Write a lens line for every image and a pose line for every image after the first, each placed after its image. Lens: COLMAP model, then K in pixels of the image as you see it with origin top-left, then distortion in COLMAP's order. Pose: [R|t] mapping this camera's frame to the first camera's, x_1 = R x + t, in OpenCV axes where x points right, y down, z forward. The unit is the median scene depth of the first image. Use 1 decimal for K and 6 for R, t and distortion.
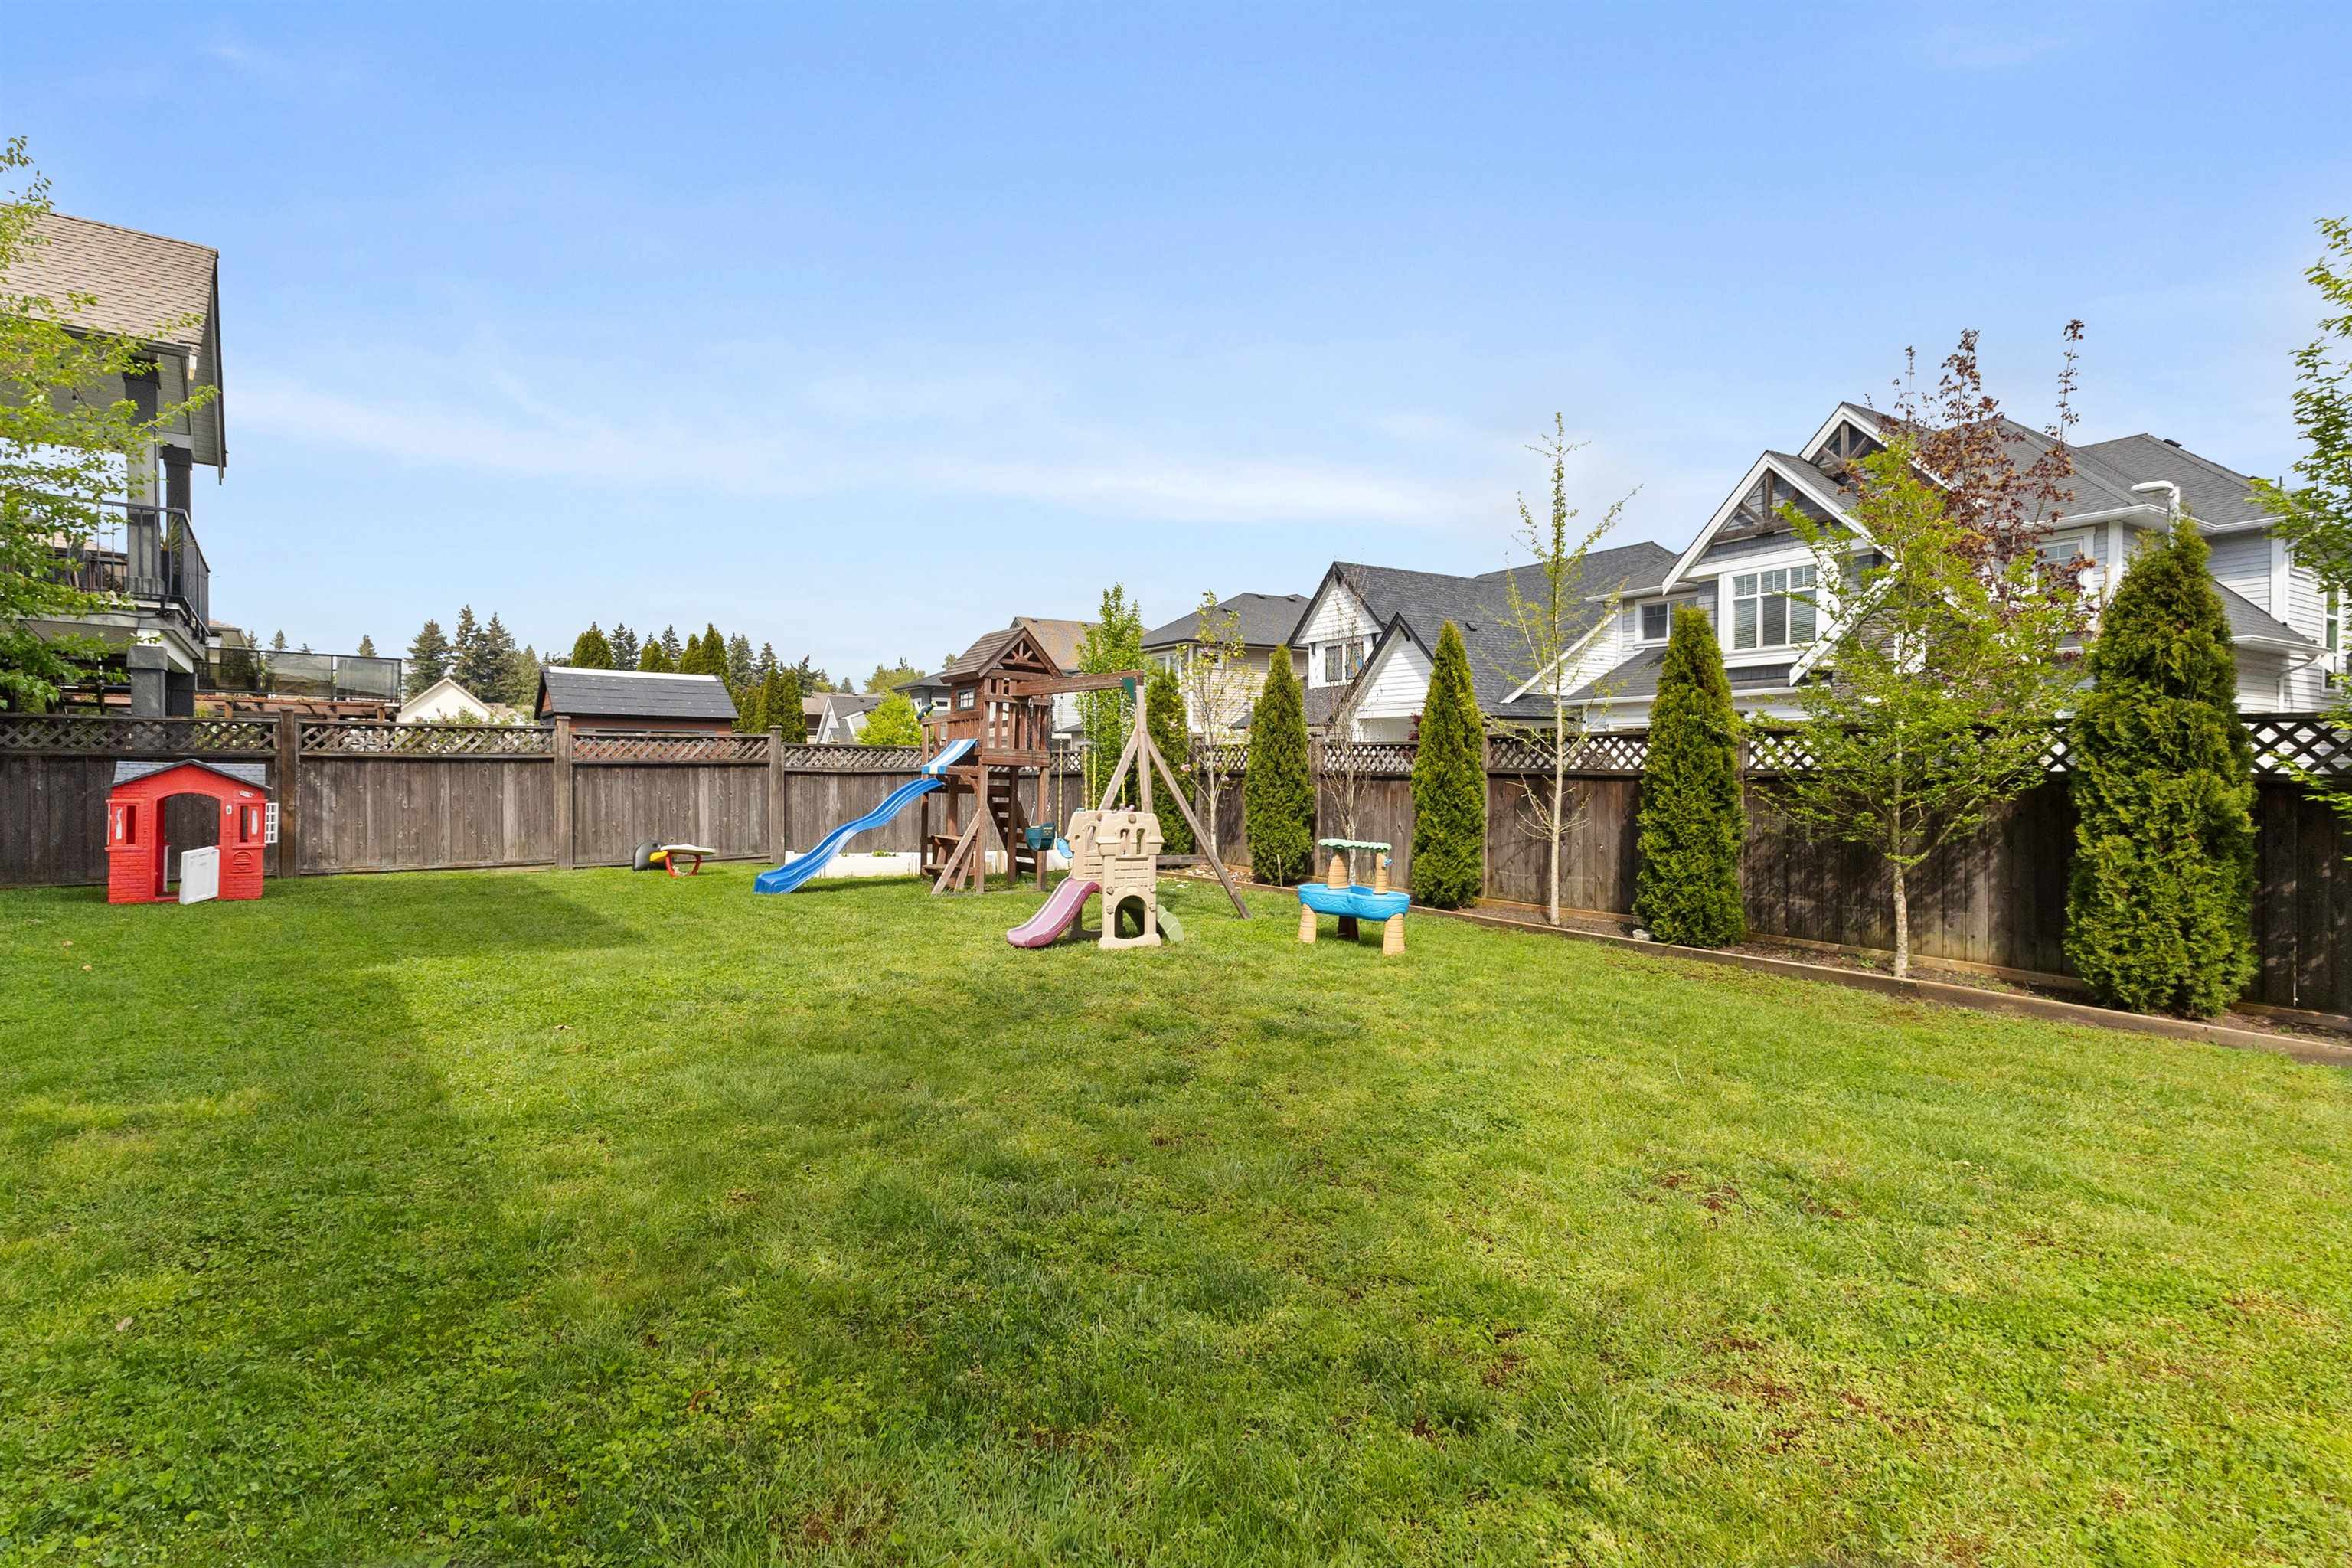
lens RADIAL K [[1079.2, 0, 1176.0], [0, 1079.2, 784.0], [0, 0, 1]] dist [0.003244, -0.000022]
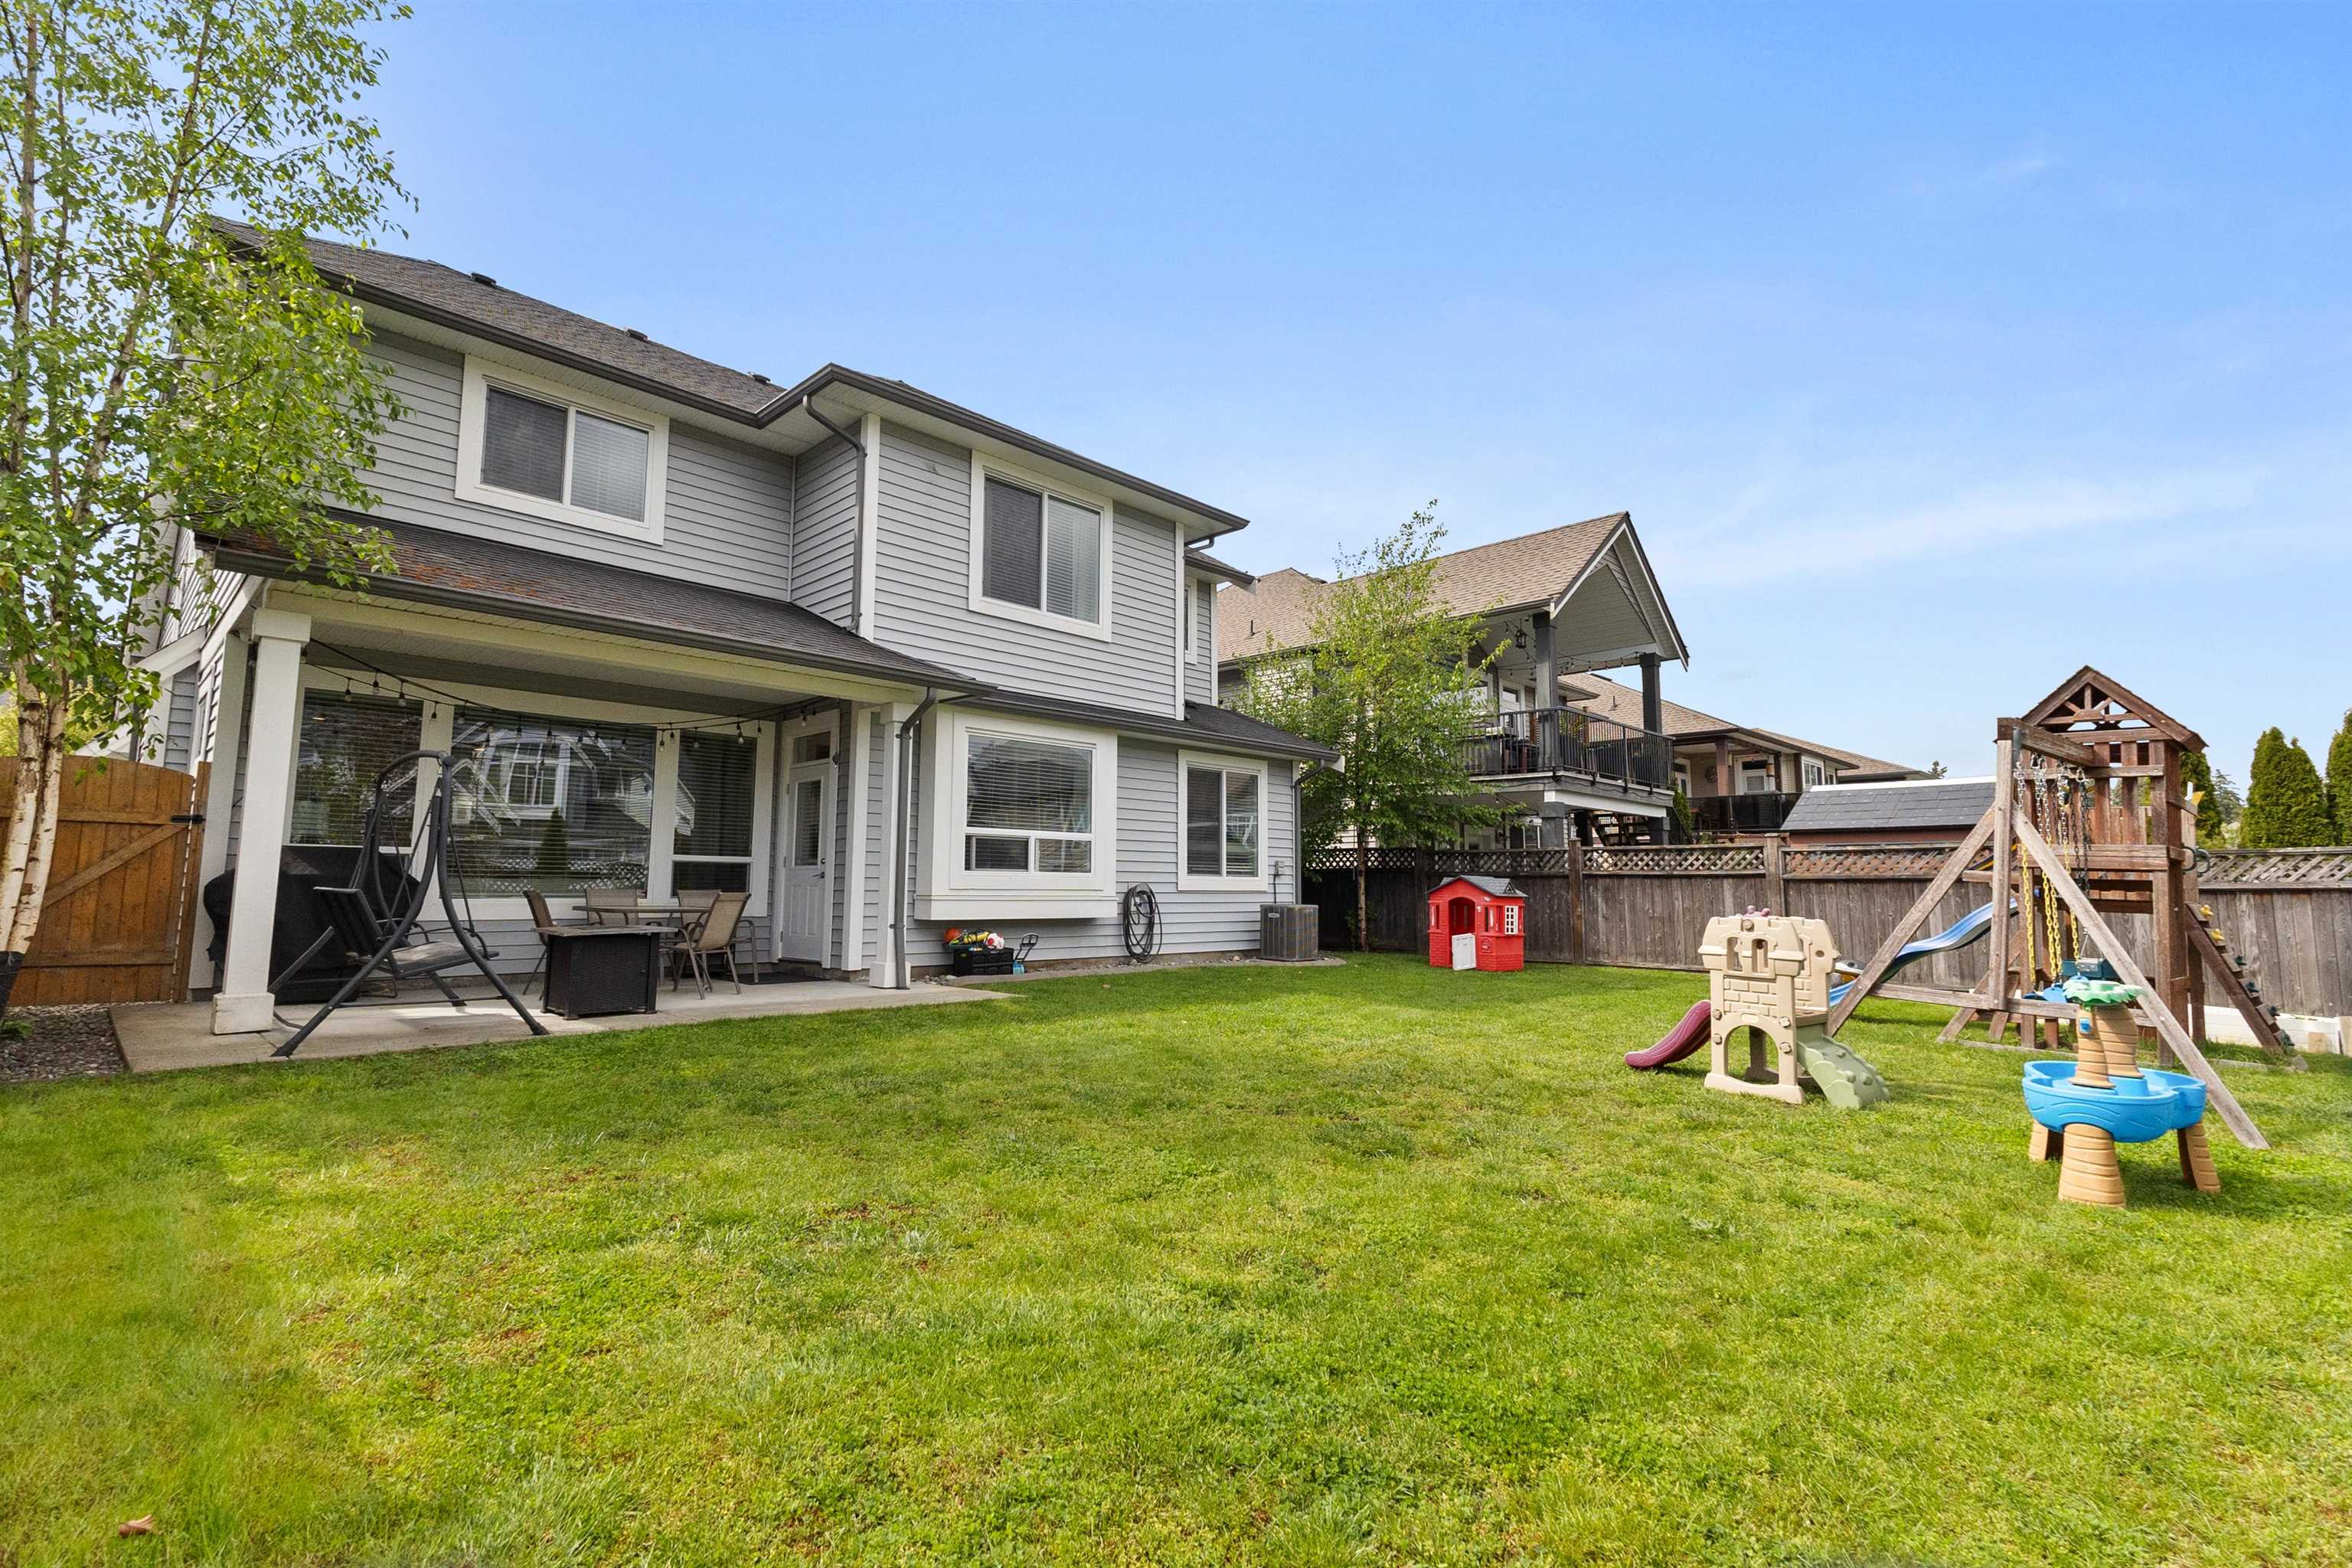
lens RADIAL K [[1079.2, 0, 1176.0], [0, 1079.2, 784.0], [0, 0, 1]] dist [0.003244, -0.000022]
pose [[0.119166, -0.100334, -0.987792, 0.435461], [-0.027725, 0.994157, -0.104326, 0.015854], [0.992487, 0.039818, 0.115688, 0.327921]]
